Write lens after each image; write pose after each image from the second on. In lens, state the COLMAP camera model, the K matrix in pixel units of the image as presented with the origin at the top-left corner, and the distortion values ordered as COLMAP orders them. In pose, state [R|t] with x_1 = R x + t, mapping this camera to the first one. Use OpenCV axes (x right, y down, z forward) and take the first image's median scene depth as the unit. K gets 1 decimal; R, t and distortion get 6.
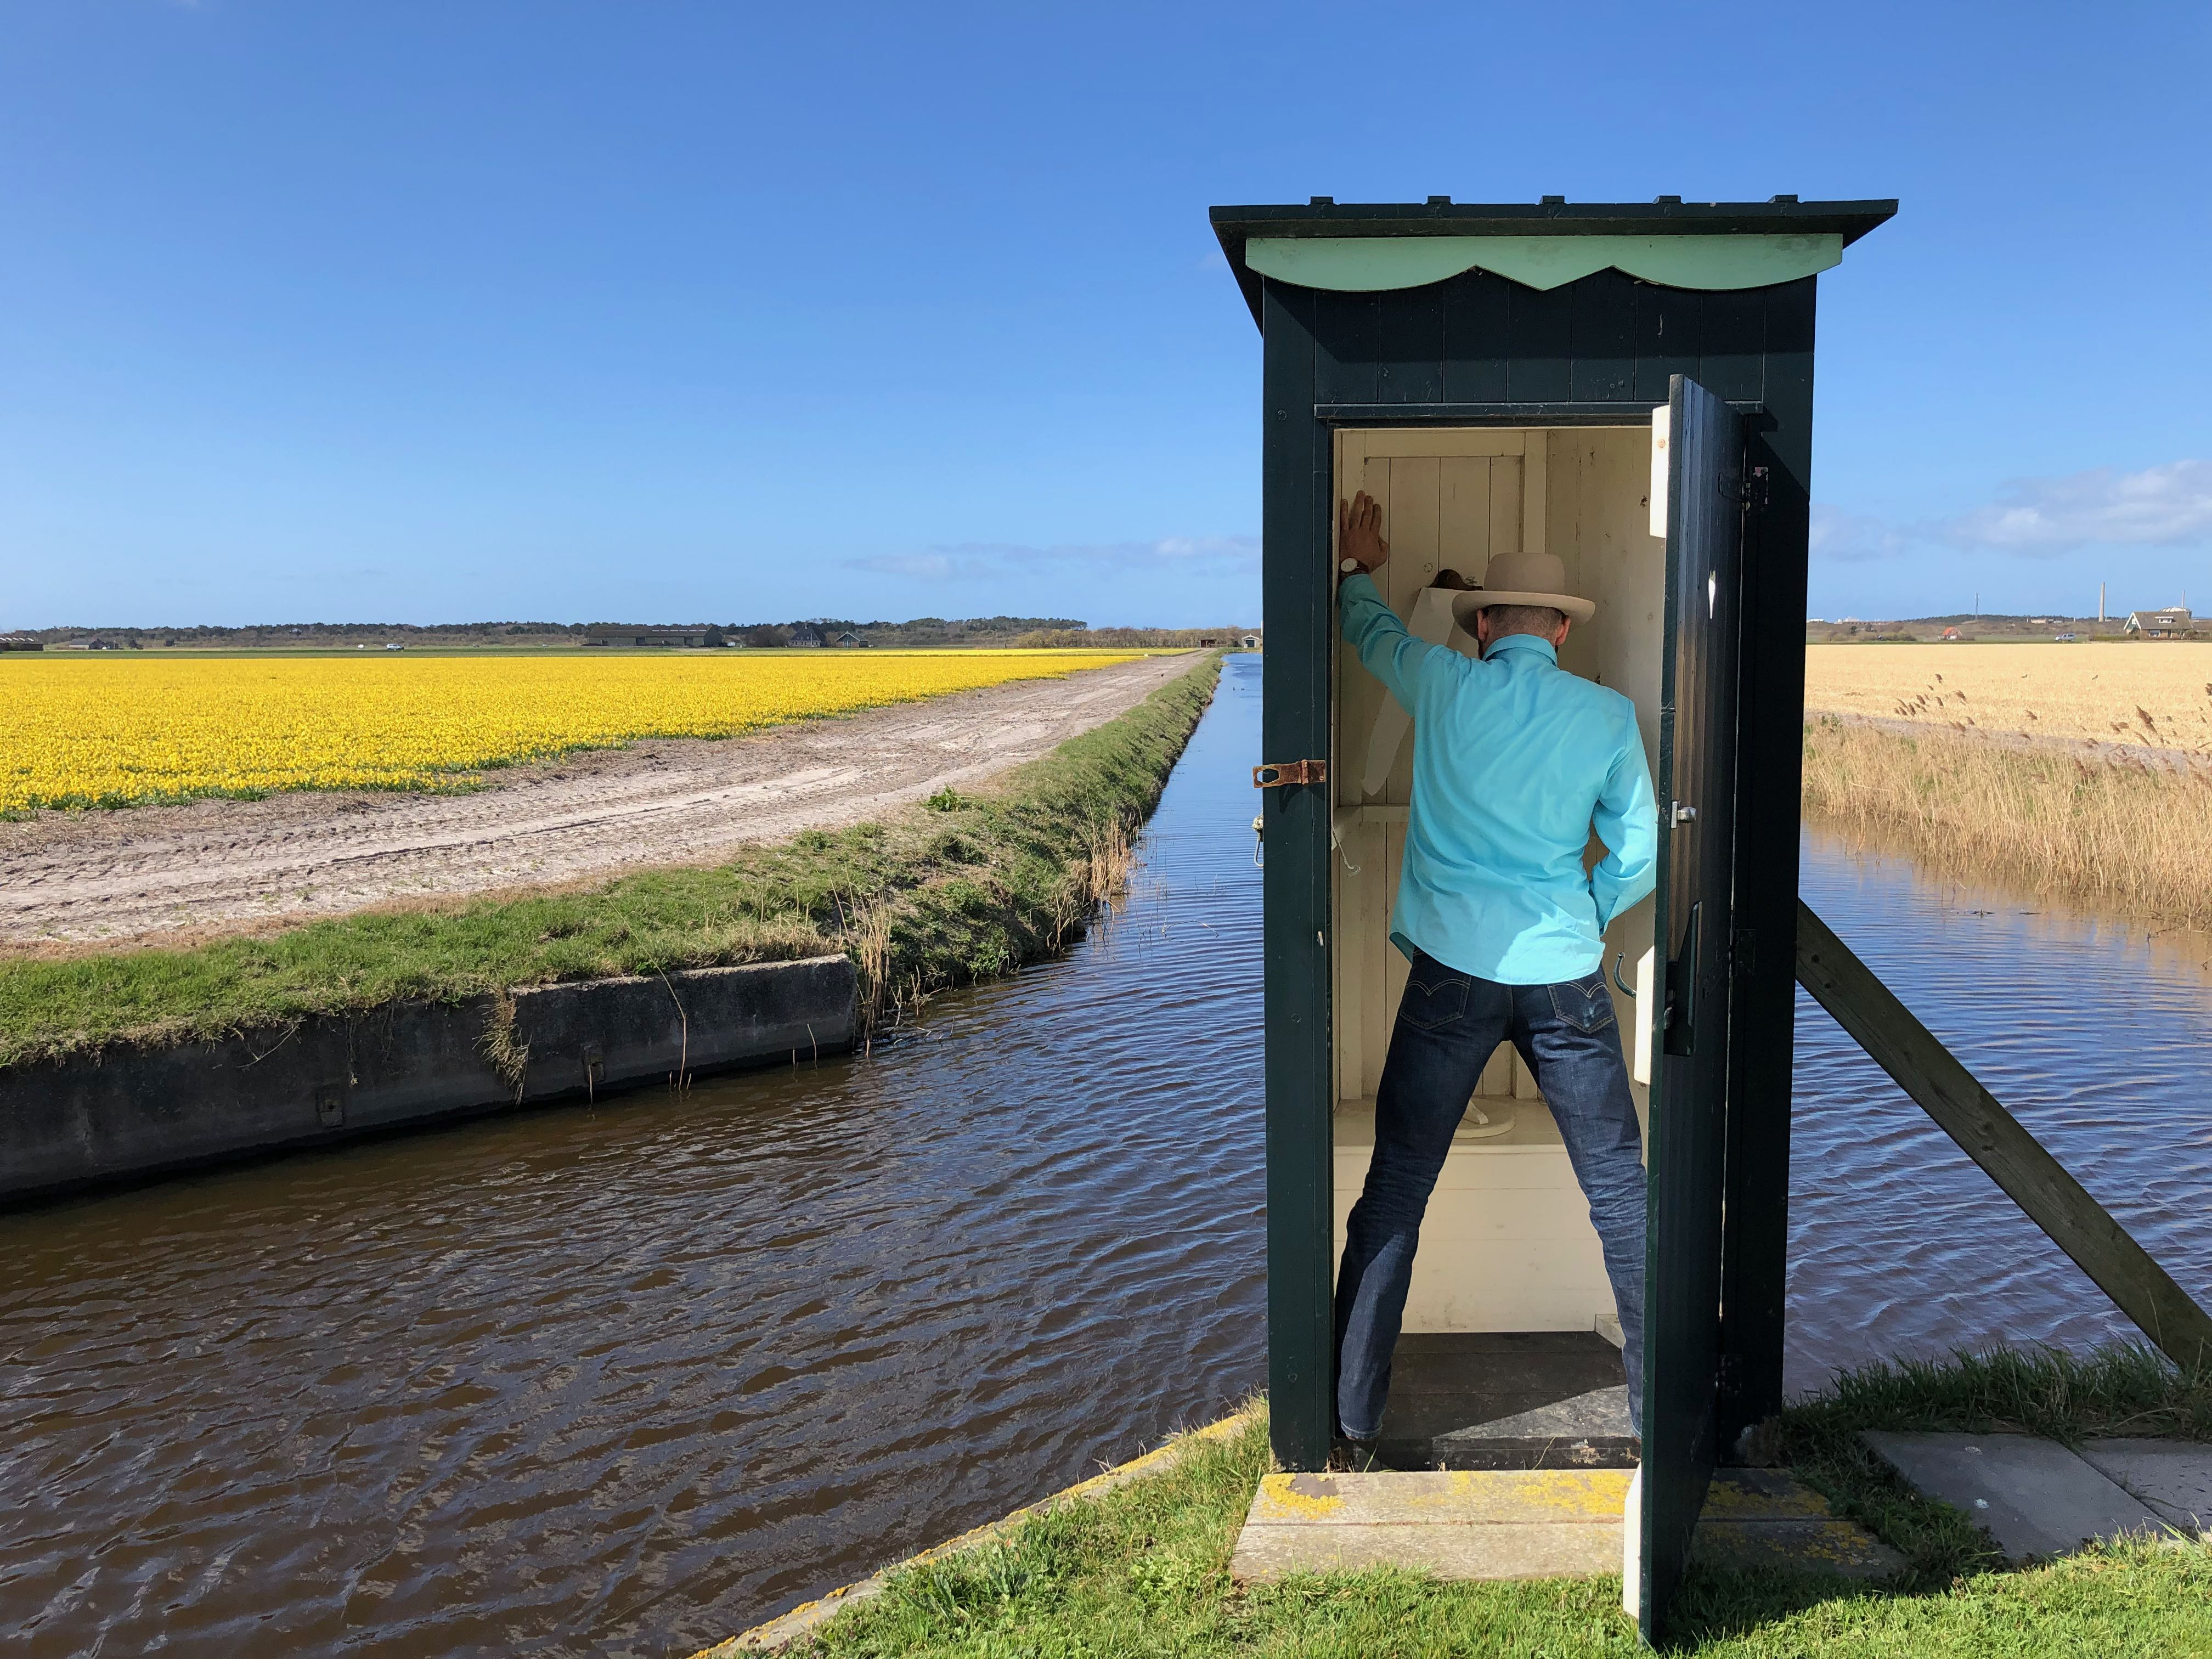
lens RADIAL K [[2028.0, 0, 1106.0], [0, 2028.0, 829.5], [0, 0, 1]] dist [0.134271, -0.004541]
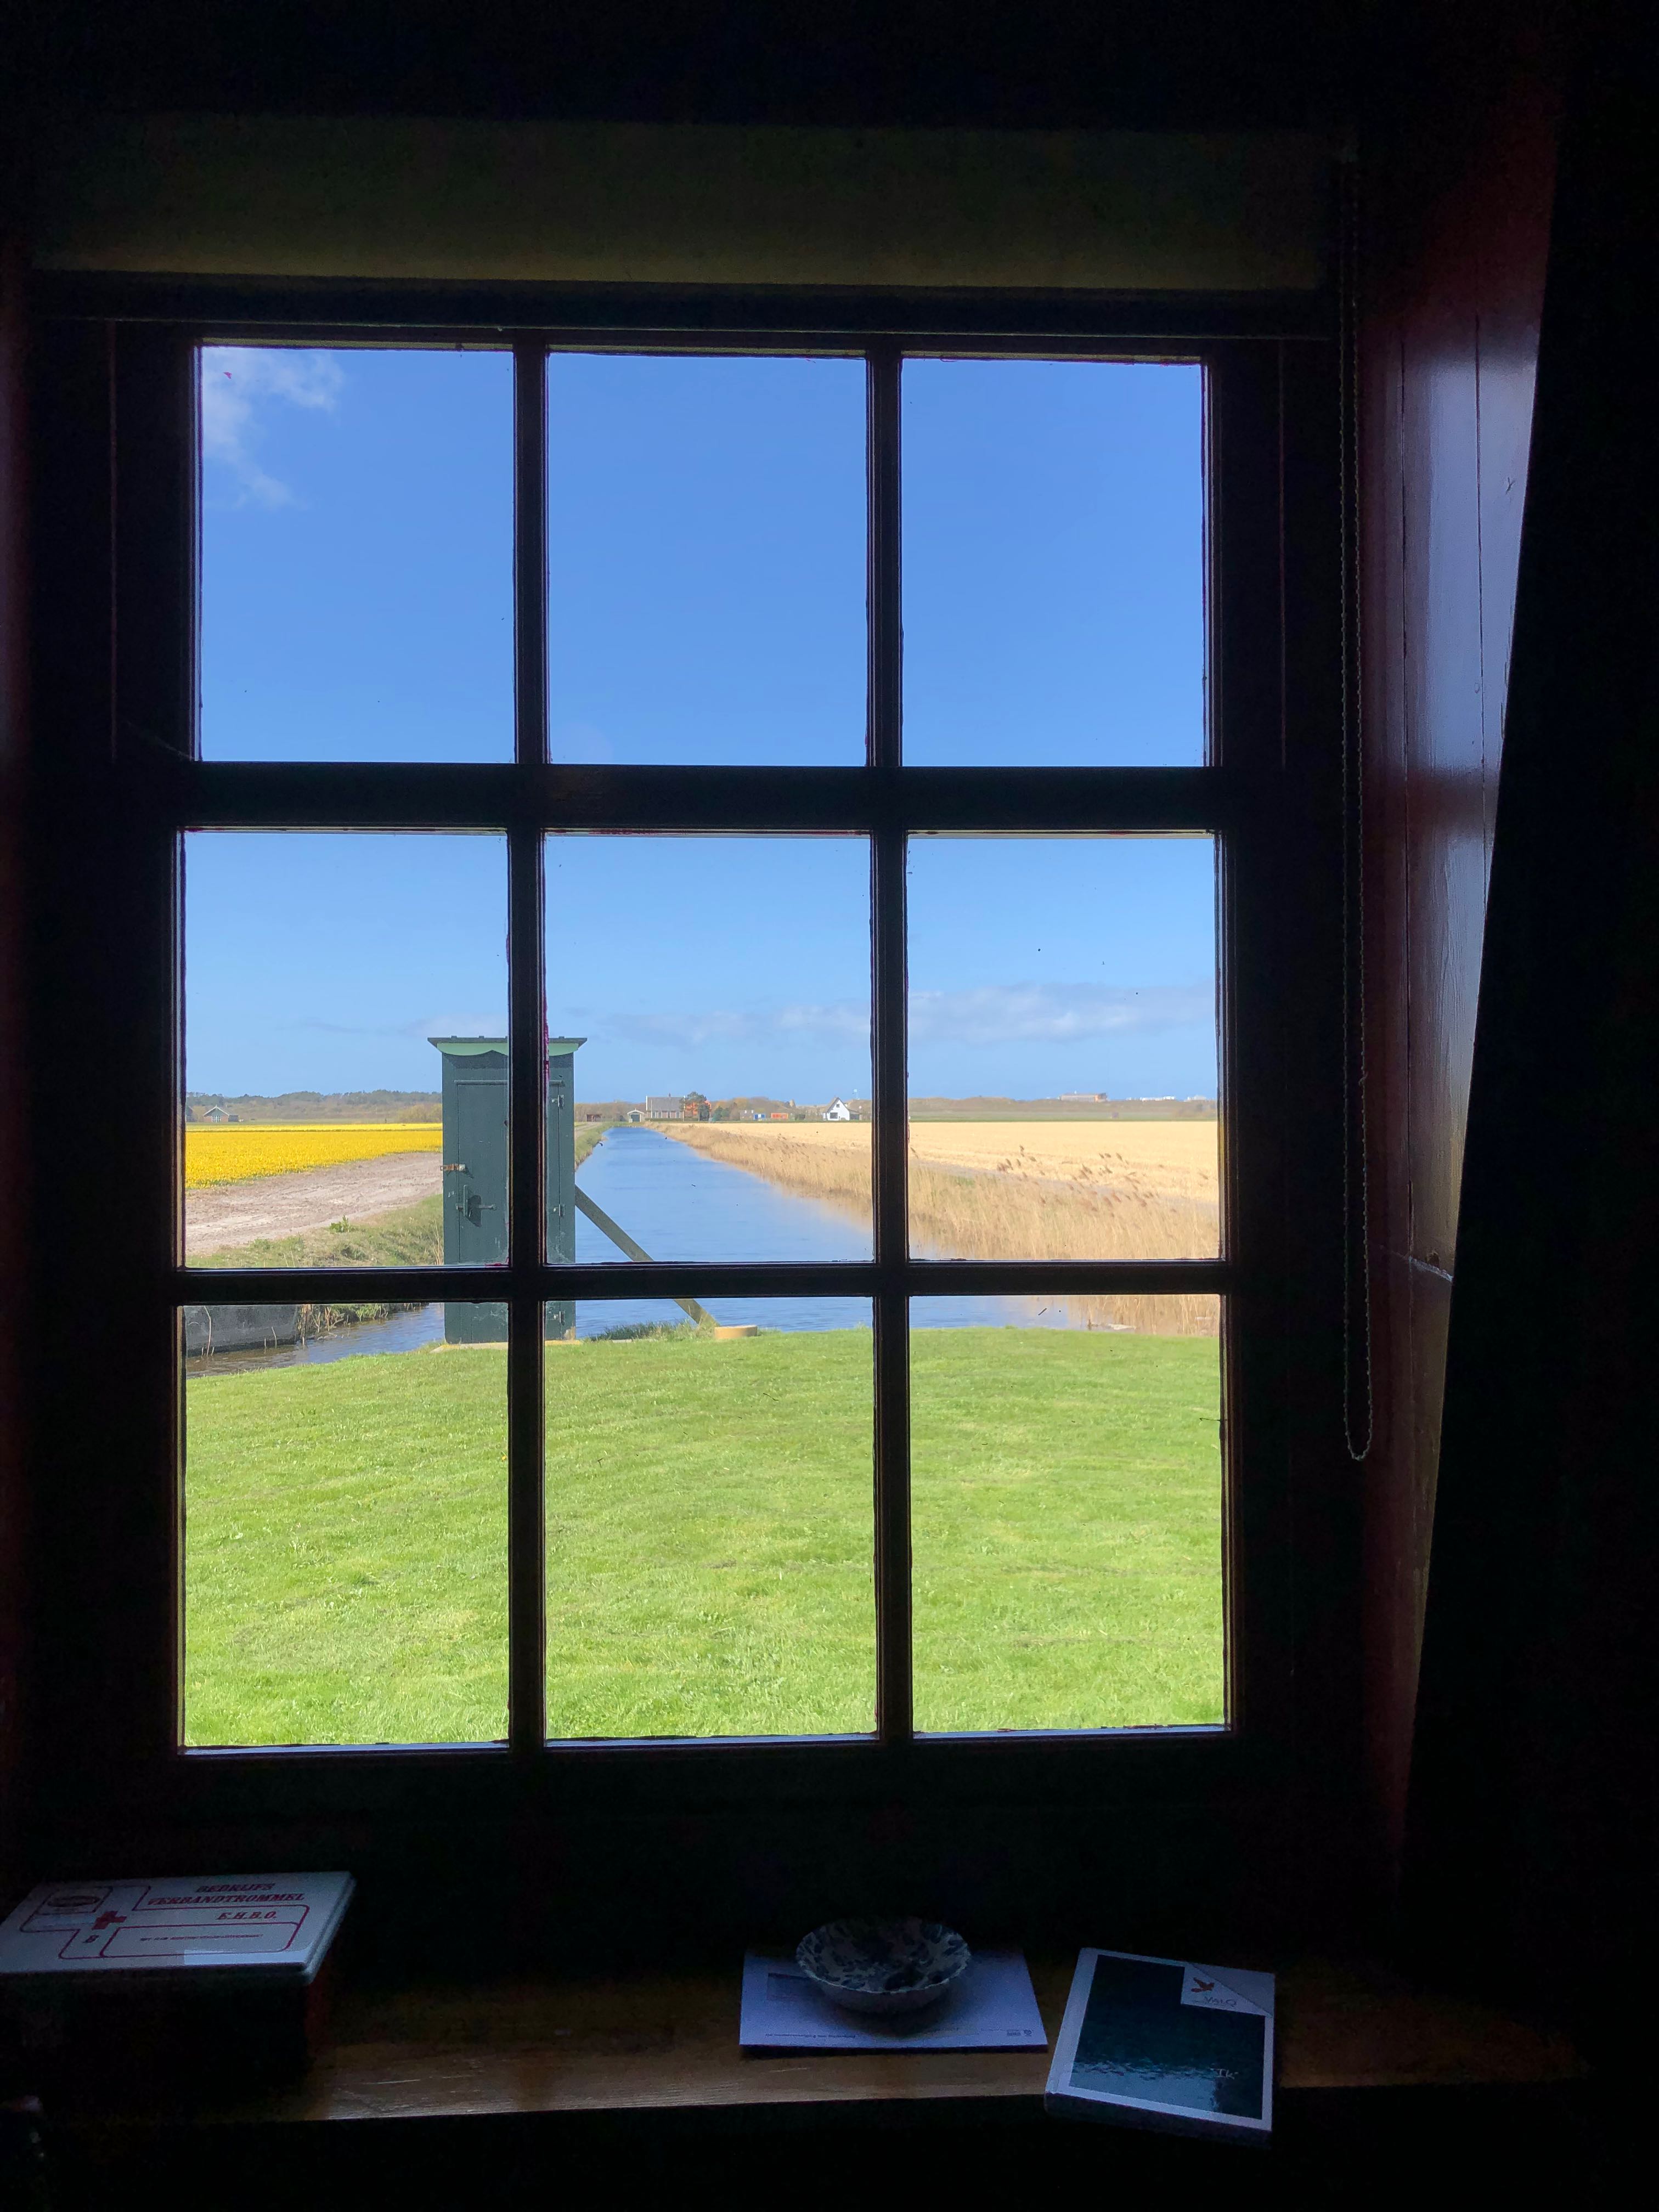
lens RADIAL K [[2028.0, 0, 829.5], [0, 2028.0, 1106.0], [0, 0, 1]] dist [0.134271, -0.004541]
pose [[0.986433, 0.001978, 0.164151, 0.039781], [0.013940, 0.995306, -0.095764, 0.057633], [-0.163570, 0.096753, 0.981776, -0.728275]]
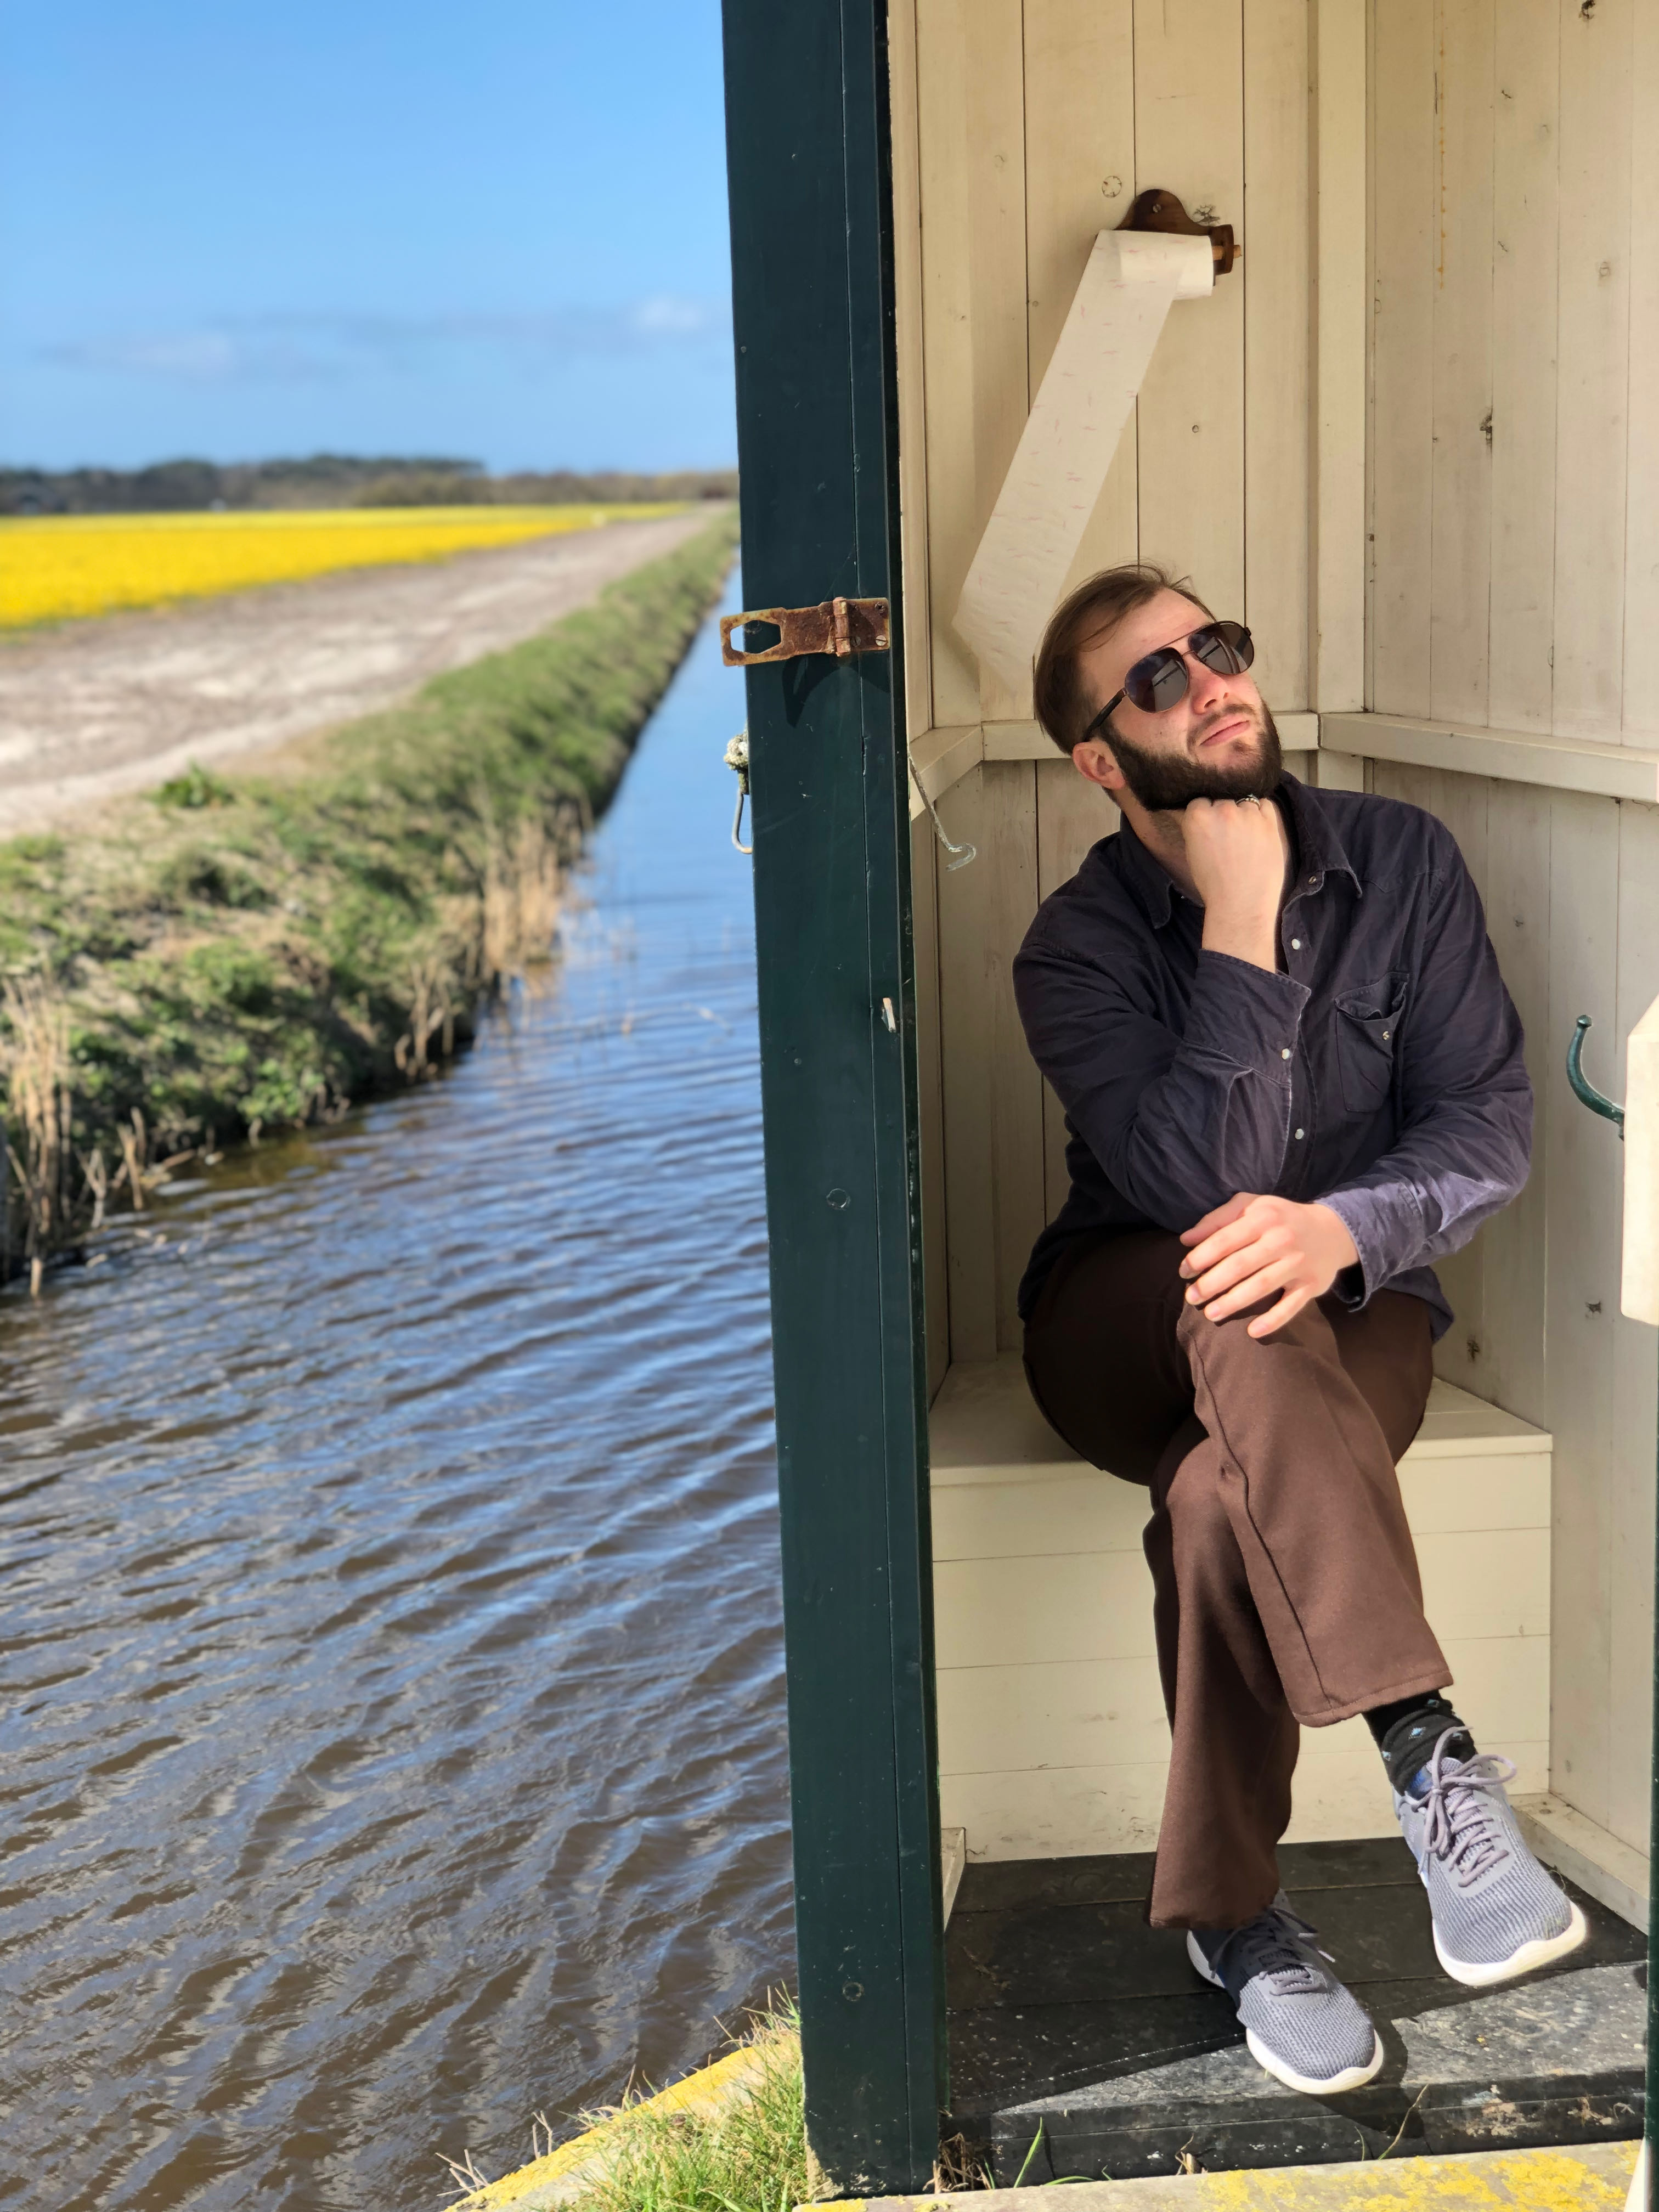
lens RADIAL K [[3731.5, 0, 829.5], [0, 3731.5, 1106.0], [0, 0, 1]] dist [0.159407, 0.073788]
pose [[0.996539, -0.035103, 0.075349, 0.007505], [0.029770, 0.997048, 0.070769, 0.003942], [-0.077611, -0.068281, 0.994643, 0.047875]]
